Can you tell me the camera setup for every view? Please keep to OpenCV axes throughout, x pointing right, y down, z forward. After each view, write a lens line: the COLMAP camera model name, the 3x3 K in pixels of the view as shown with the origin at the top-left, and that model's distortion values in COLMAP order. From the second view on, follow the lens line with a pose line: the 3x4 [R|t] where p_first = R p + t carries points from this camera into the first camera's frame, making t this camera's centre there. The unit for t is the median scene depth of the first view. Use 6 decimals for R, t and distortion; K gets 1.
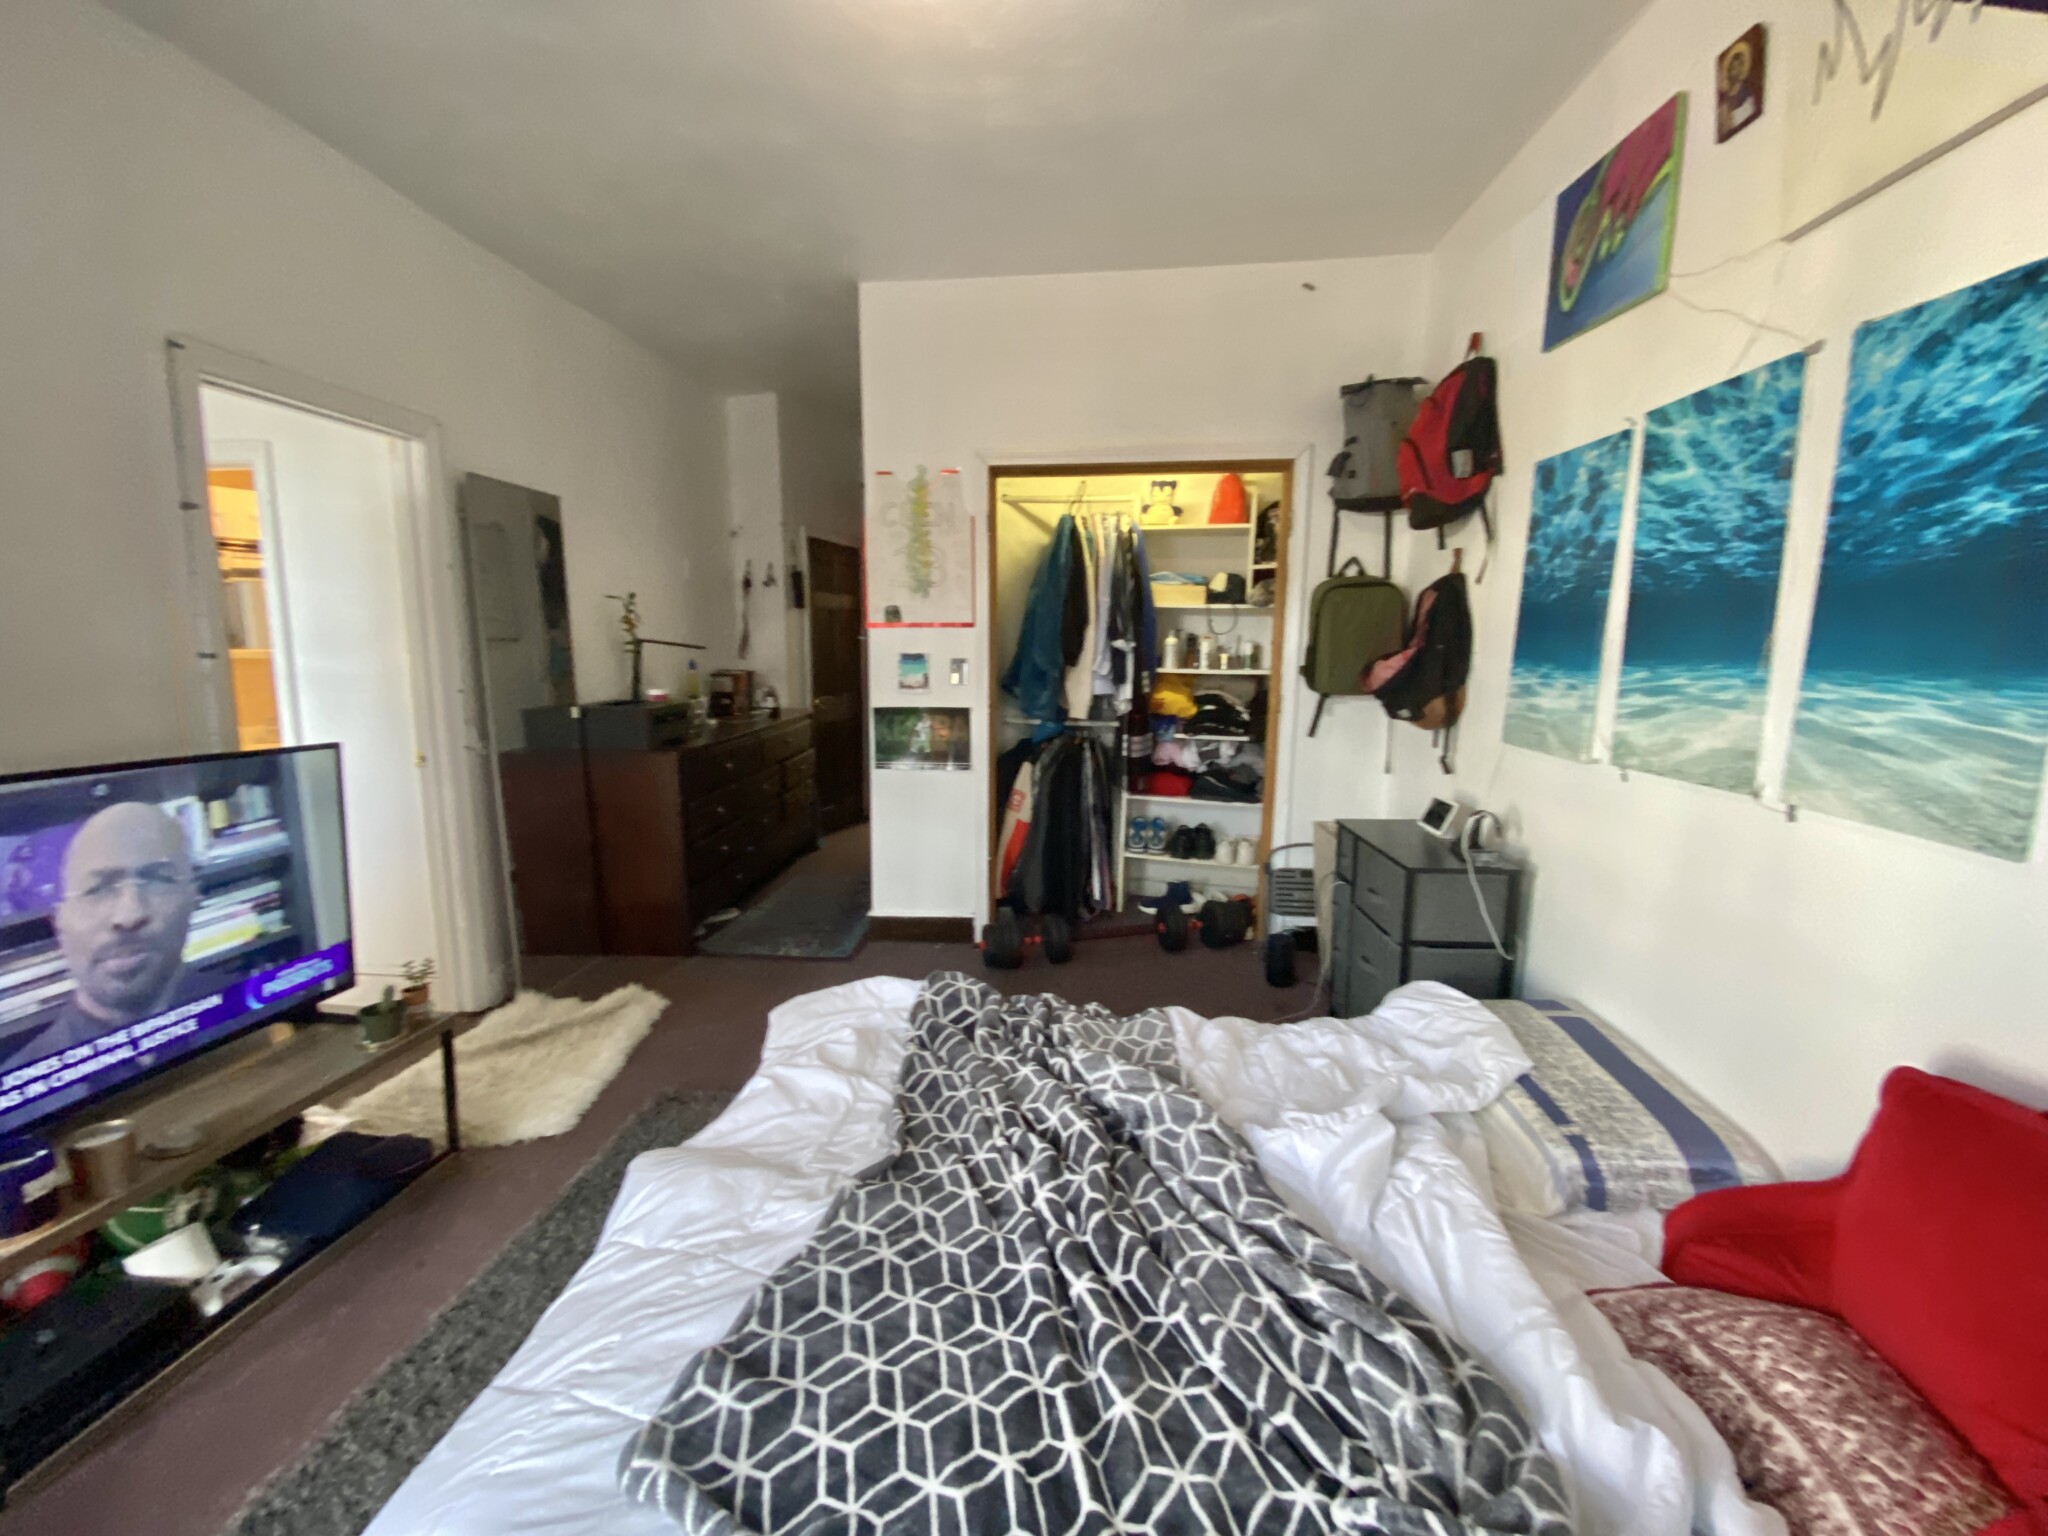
lens RADIAL K [[826.2, 0, 1010.4], [0, 826.2, 755.2], [0, 0, 1]] dist [0.018428, -0.019851]
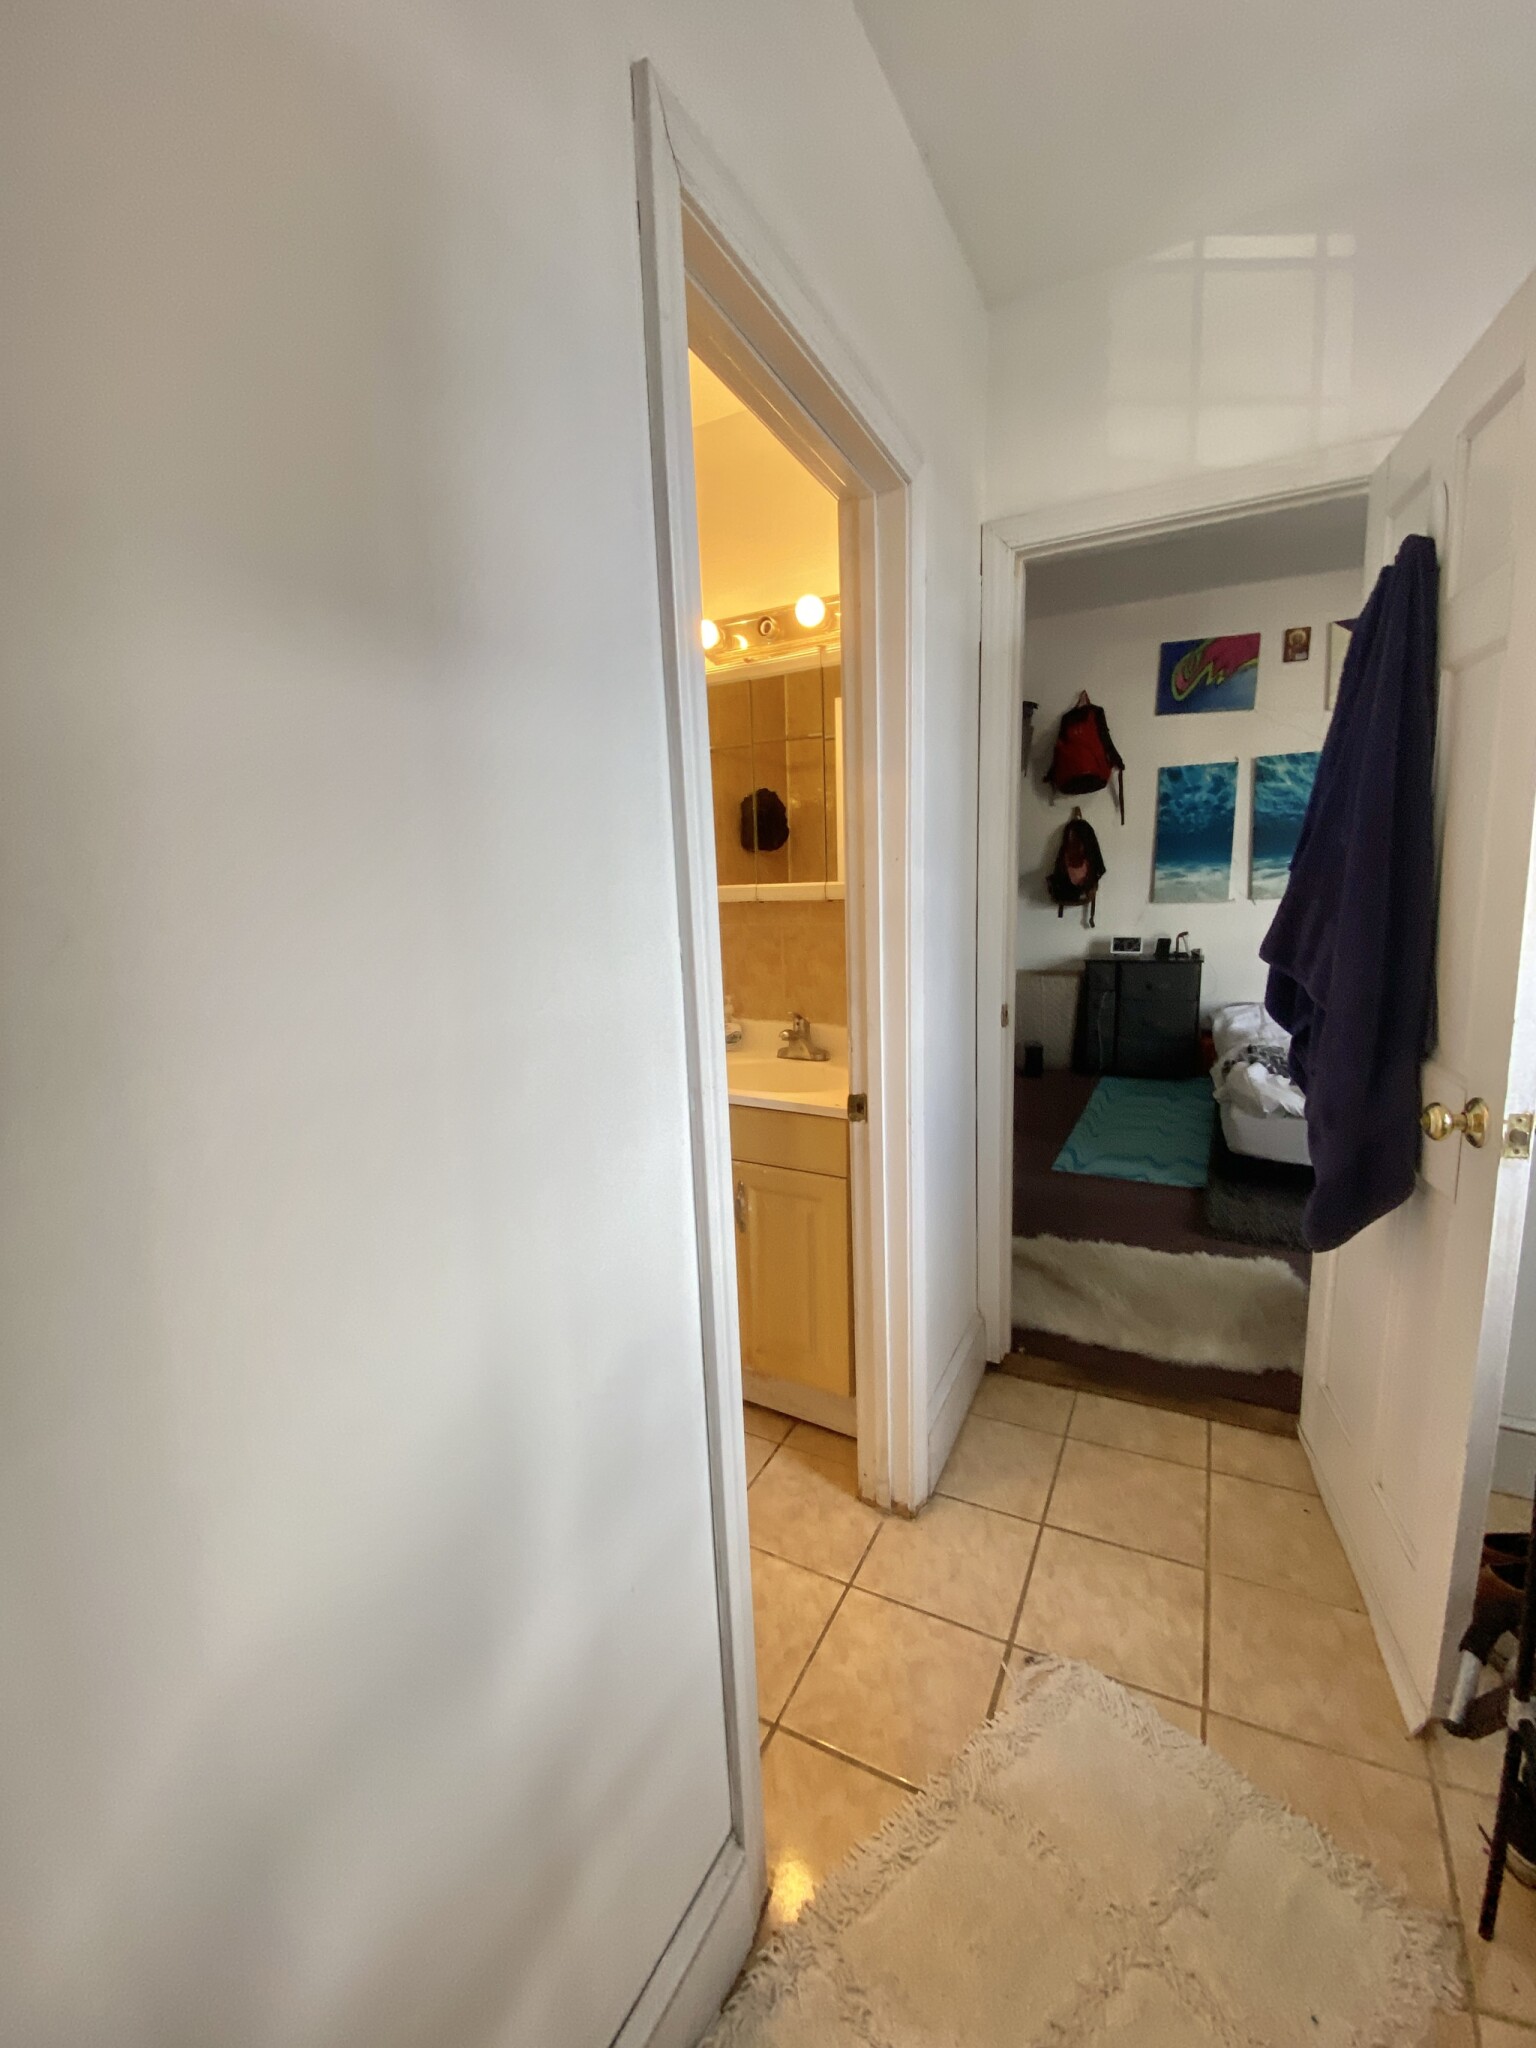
lens RADIAL K [[833.1, 0, 771.6], [0, 833.1, 1003.1], [0, 0, 1]] dist [0.032620, -0.028155]
pose [[0.387274, -0.148766, 0.909883, -2.532215], [0.159897, 0.982778, 0.092627, -0.170742], [-0.907993, 0.109616, 0.404392, 1.569189]]
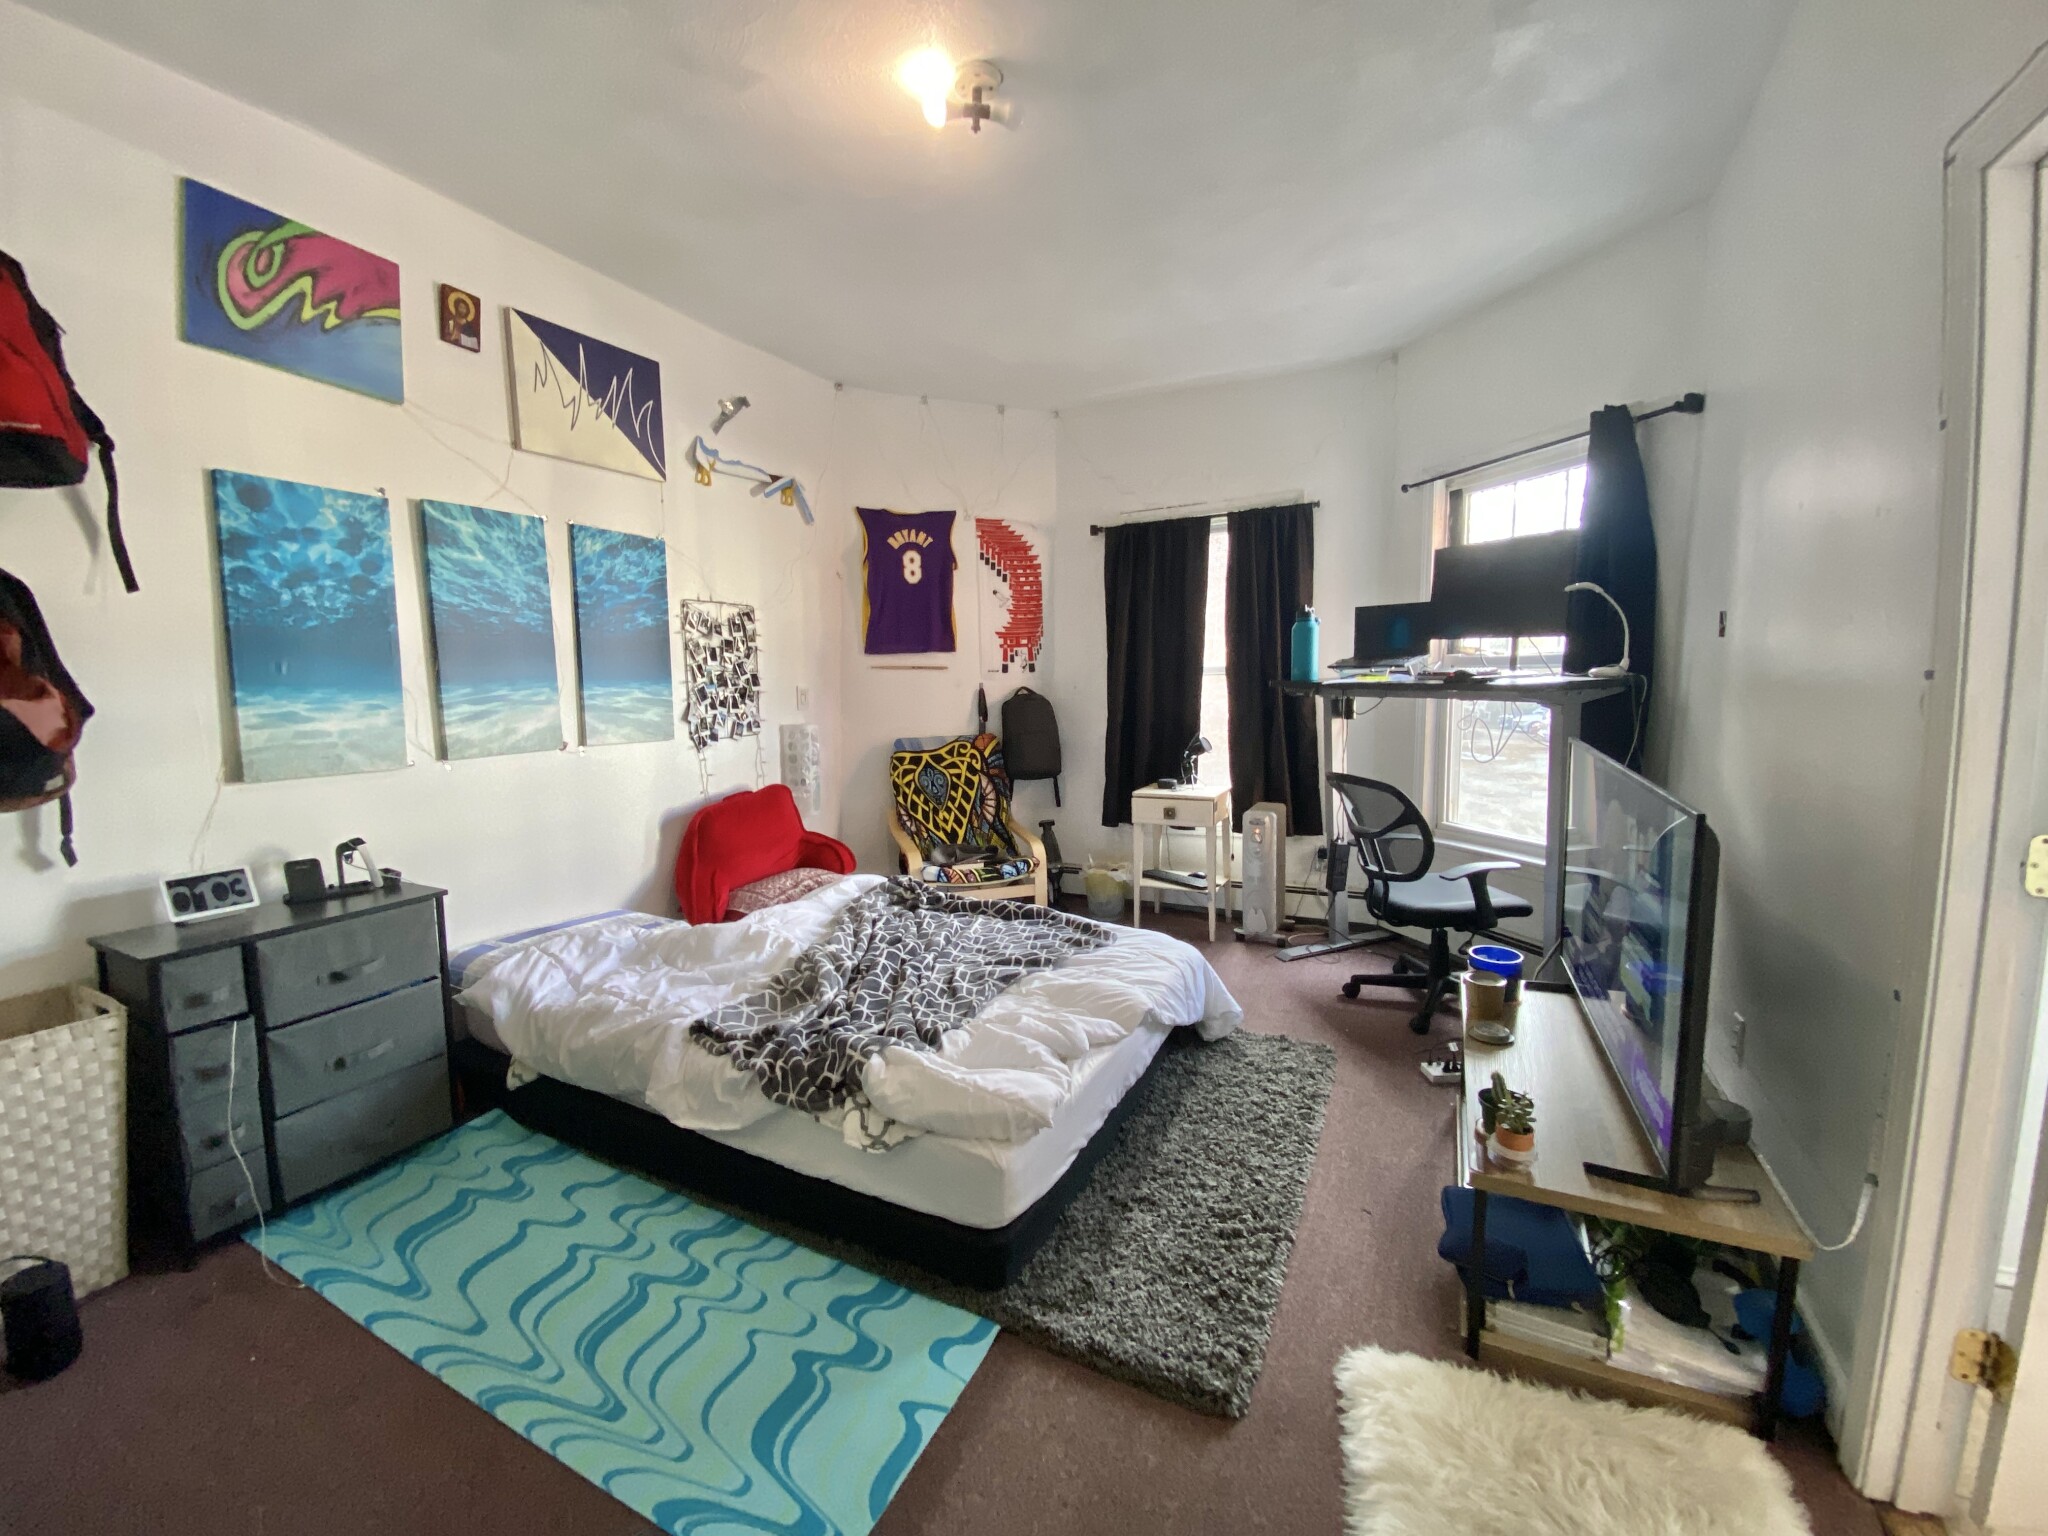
lens RADIAL K [[822.7, 0, 1011.4], [0, 822.7, 763.8], [0, 0, 1]] dist [0.031897, -0.026904]
pose [[-0.931510, -0.035451, 0.361983, -0.714445], [0.054665, 0.970287, 0.235699, -0.293906], [-0.359583, 0.239344, -0.901895, 2.237297]]
